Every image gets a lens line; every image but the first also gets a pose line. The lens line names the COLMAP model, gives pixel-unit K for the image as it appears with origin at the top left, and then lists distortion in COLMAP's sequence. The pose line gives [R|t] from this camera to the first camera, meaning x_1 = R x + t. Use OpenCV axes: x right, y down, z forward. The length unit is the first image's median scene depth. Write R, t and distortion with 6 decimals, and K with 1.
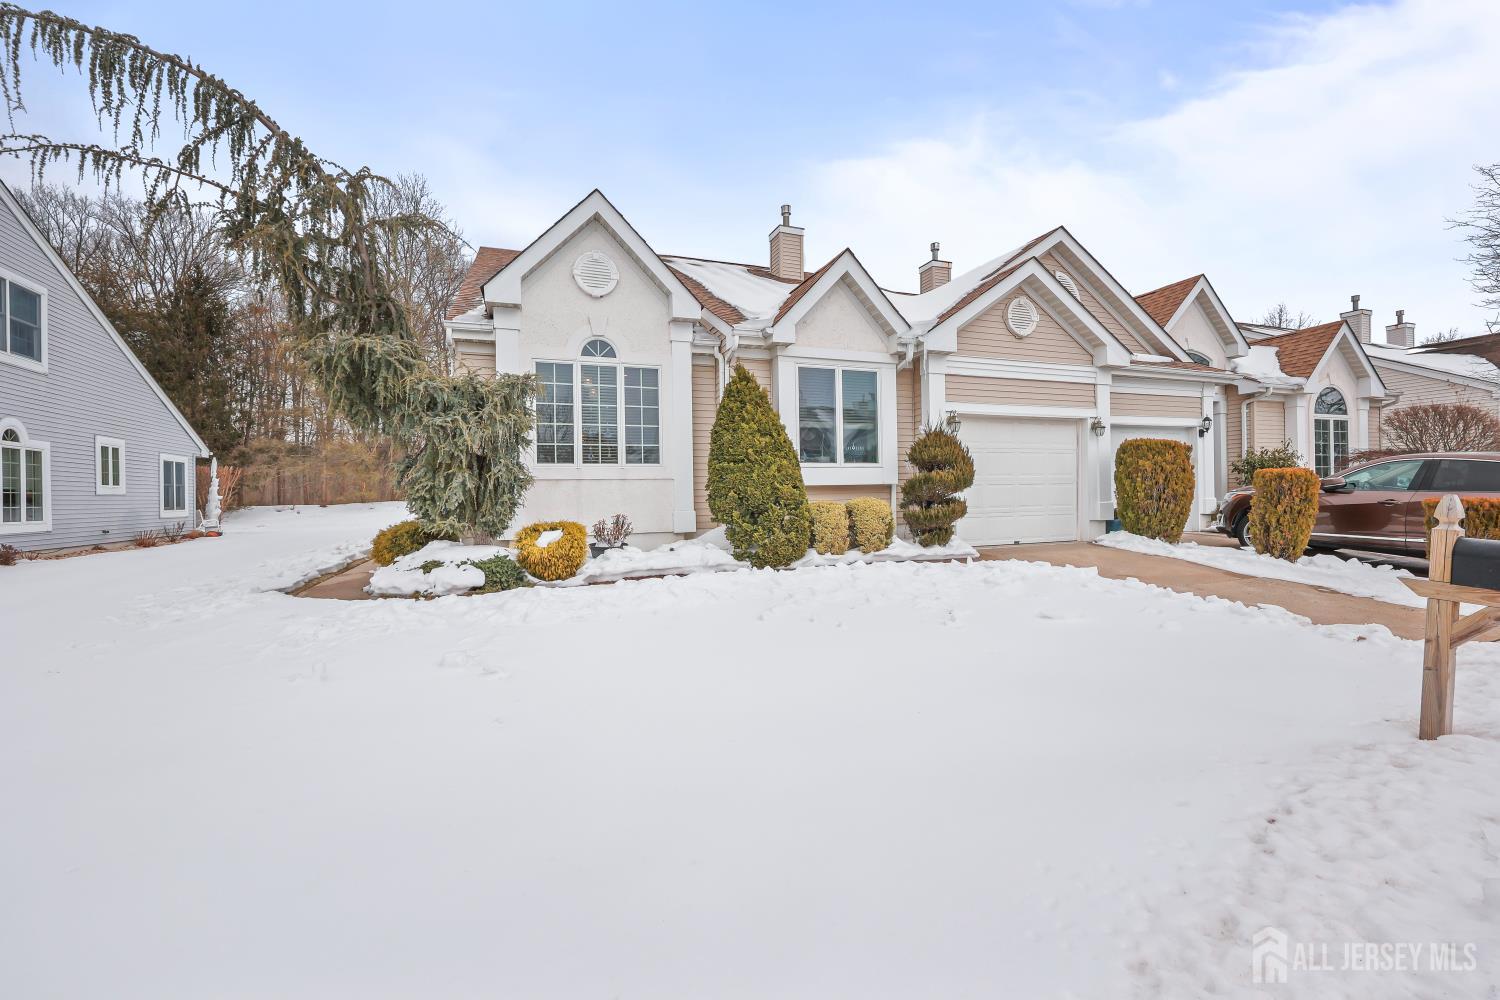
lens RADIAL K [[609.7, 0, 756.6], [0, 609.7, 495.9], [0, 0, 1]] dist [0.002083, -0.001097]
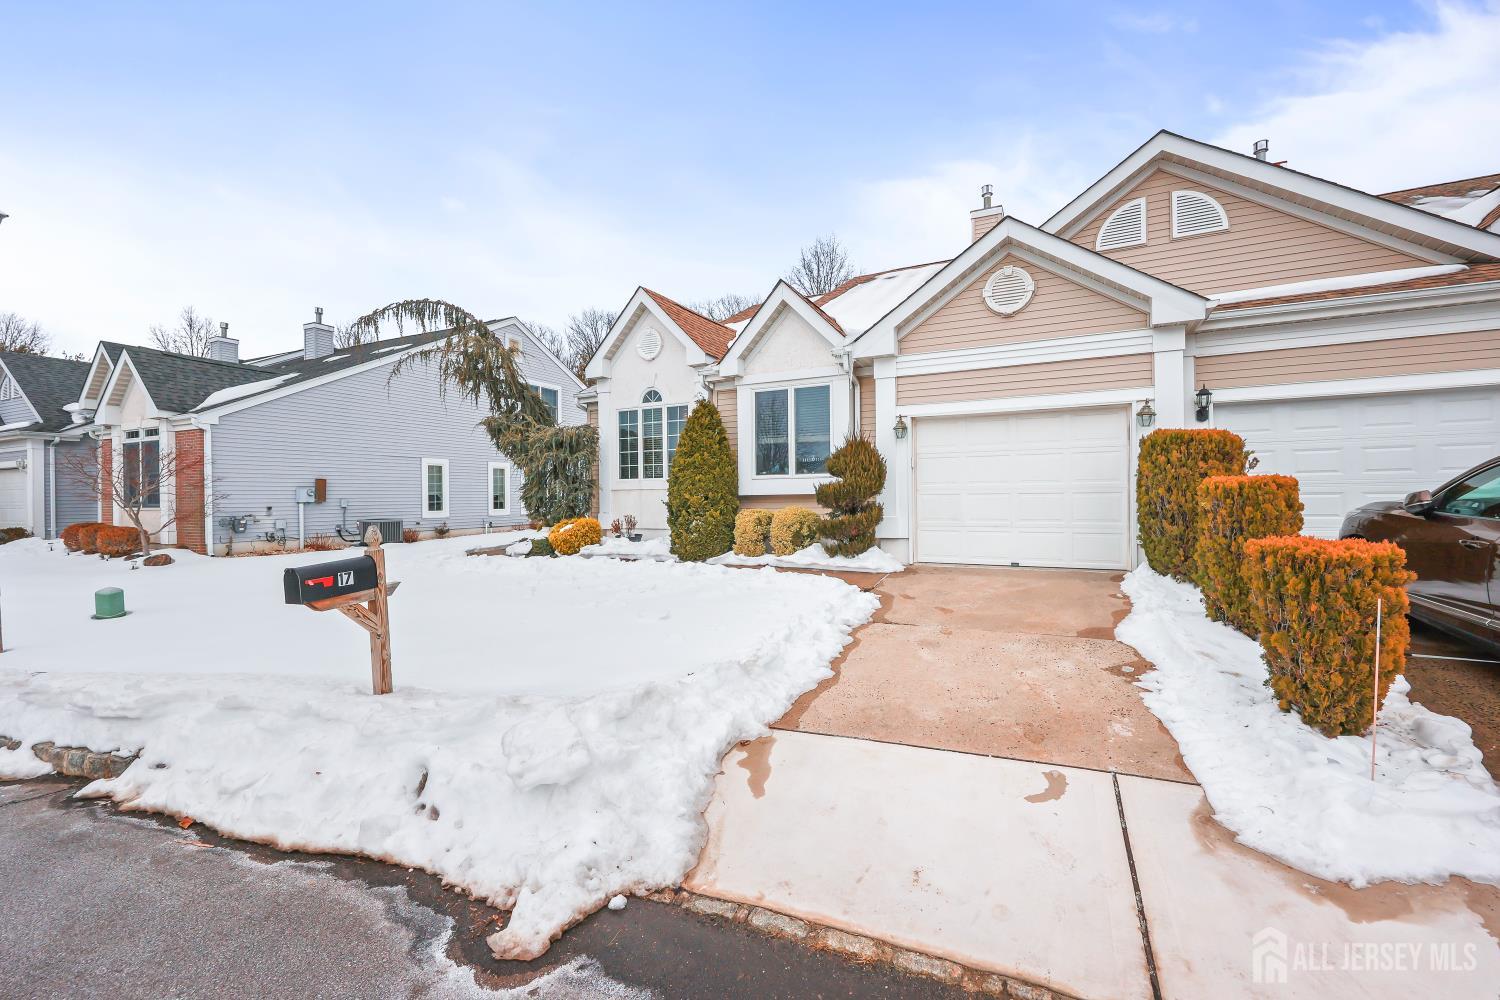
lens RADIAL K [[609.7, 0, 765.5], [0, 609.7, 497.0], [0, 0, 1]] dist [0.002083, -0.001097]
pose [[0.681707, 0.012350, -0.731521, 0.937375], [-0.002654, 0.999893, 0.014407, -0.030197], [0.731620, -0.007880, 0.681667, 0.228393]]
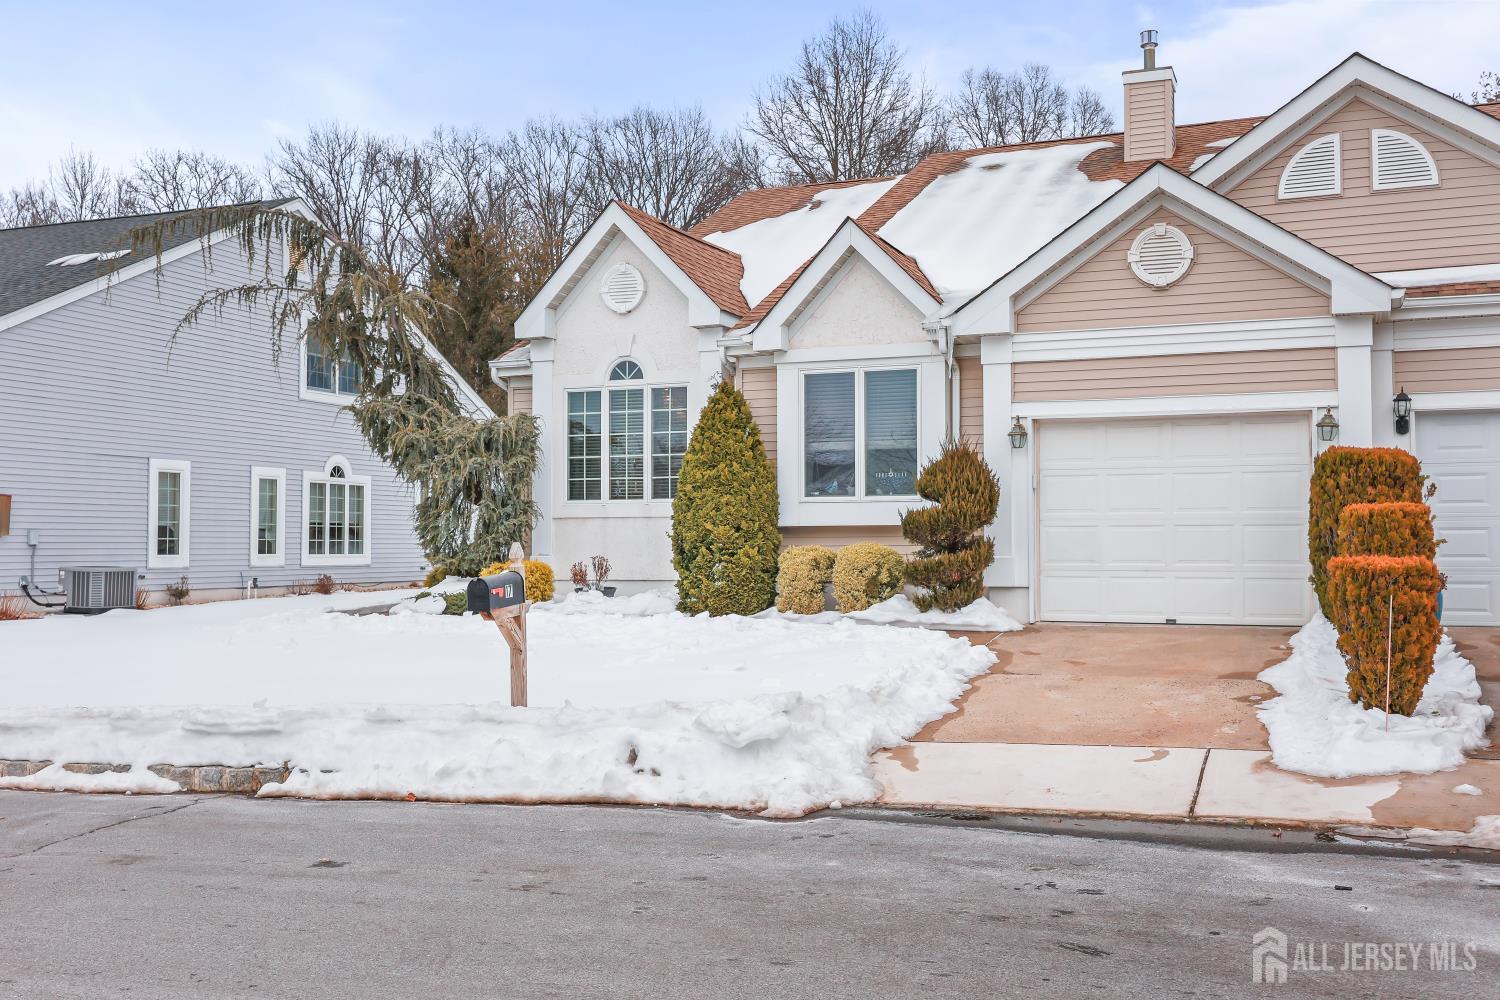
lens RADIAL K [[1410.8, 0, 797.7], [0, 1410.8, 492.5], [0, 0, 1]] dist [0.002177, 0.000000]
pose [[0.739187, -0.008154, -0.673451, 1.290566], [-0.012605, 0.999584, -0.025938, -0.013302], [0.673382, 0.027662, 0.738777, -0.340509]]
